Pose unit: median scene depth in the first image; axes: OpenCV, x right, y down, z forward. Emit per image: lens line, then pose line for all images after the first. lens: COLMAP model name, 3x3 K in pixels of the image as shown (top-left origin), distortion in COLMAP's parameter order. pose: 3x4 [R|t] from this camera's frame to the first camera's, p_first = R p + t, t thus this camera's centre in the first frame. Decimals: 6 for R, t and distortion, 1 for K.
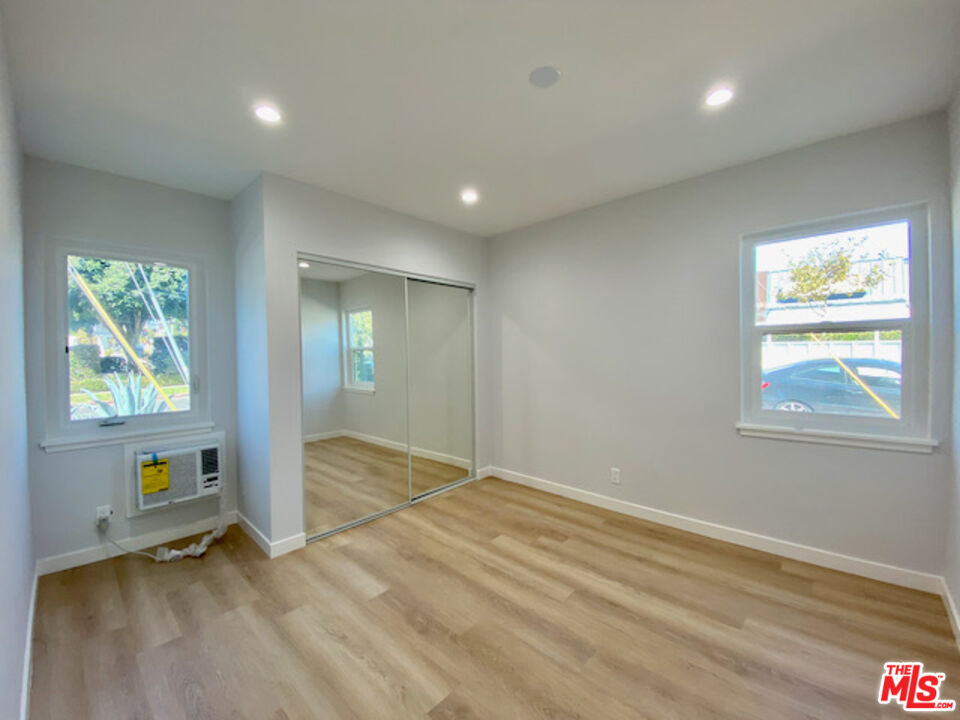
lens RADIAL K [[389.0, 0, 474.7], [0, 389.0, 355.3], [0, 0, 1]] dist [-0.001936, -0.004390]
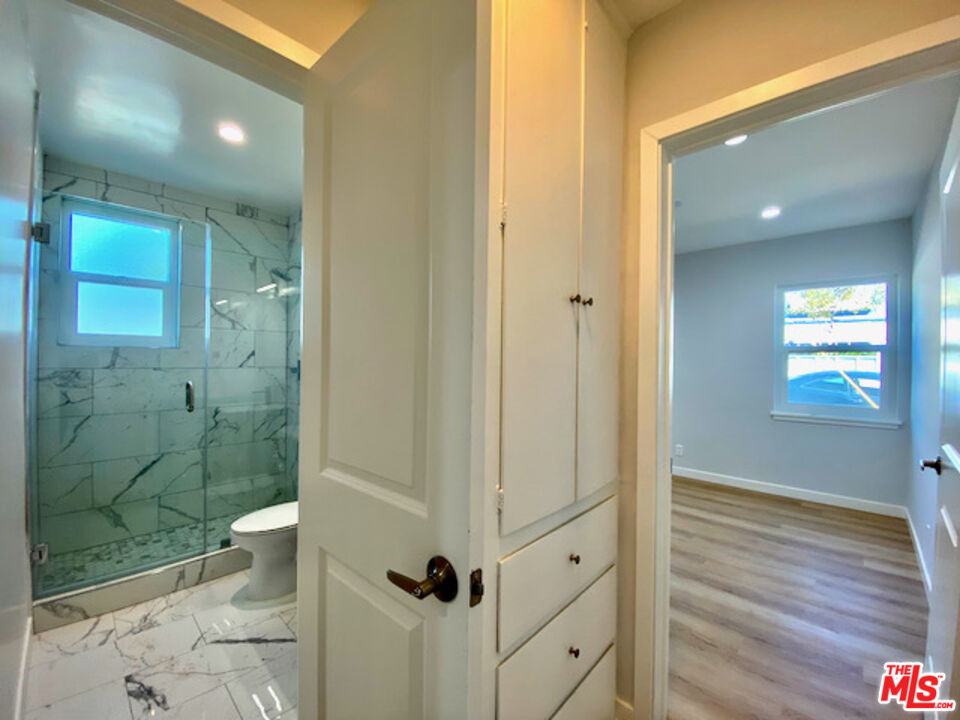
lens RADIAL K [[389.0, 0, 468.4], [0, 389.0, 357.7], [0, 0, 1]] dist [-0.001936, -0.004390]
pose [[0.999588, 0.023518, -0.016481, -0.046745], [-0.023644, 0.999693, -0.007462, 0.001010], [0.016300, 0.007849, 0.999836, -0.050994]]
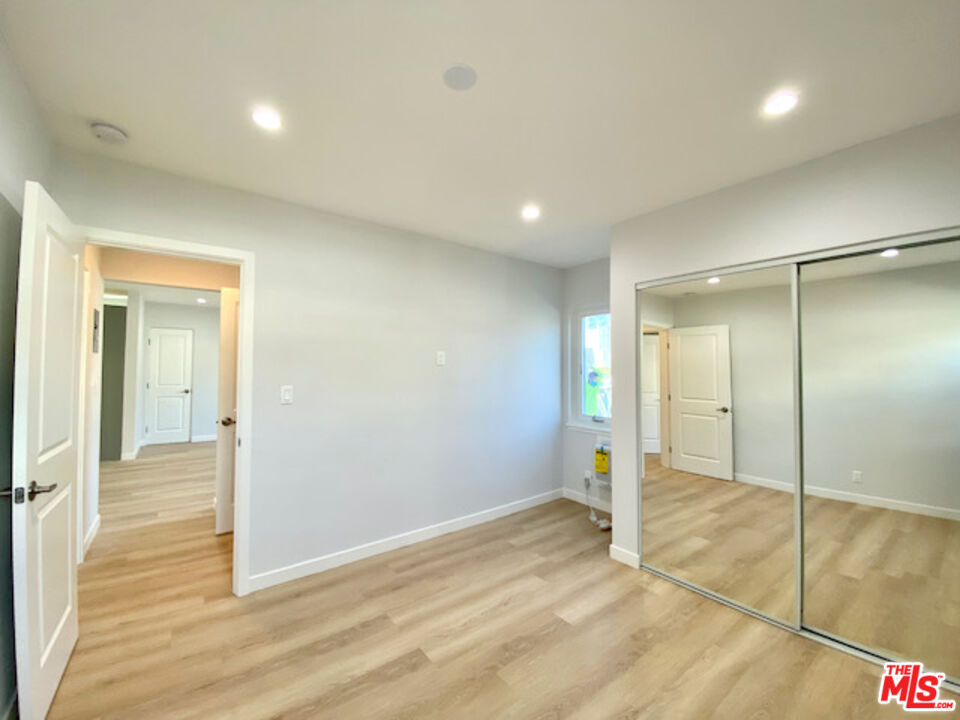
lens RADIAL K [[389.0, 0, 480.2], [0, 389.0, 357.7], [0, 0, 1]] dist [-0.001936, -0.004390]
pose [[-0.139893, -0.020279, -0.989959, 1.050272], [-0.017390, 0.999686, -0.018021, -0.055333], [0.990014, 0.014694, -0.140202, 1.206586]]
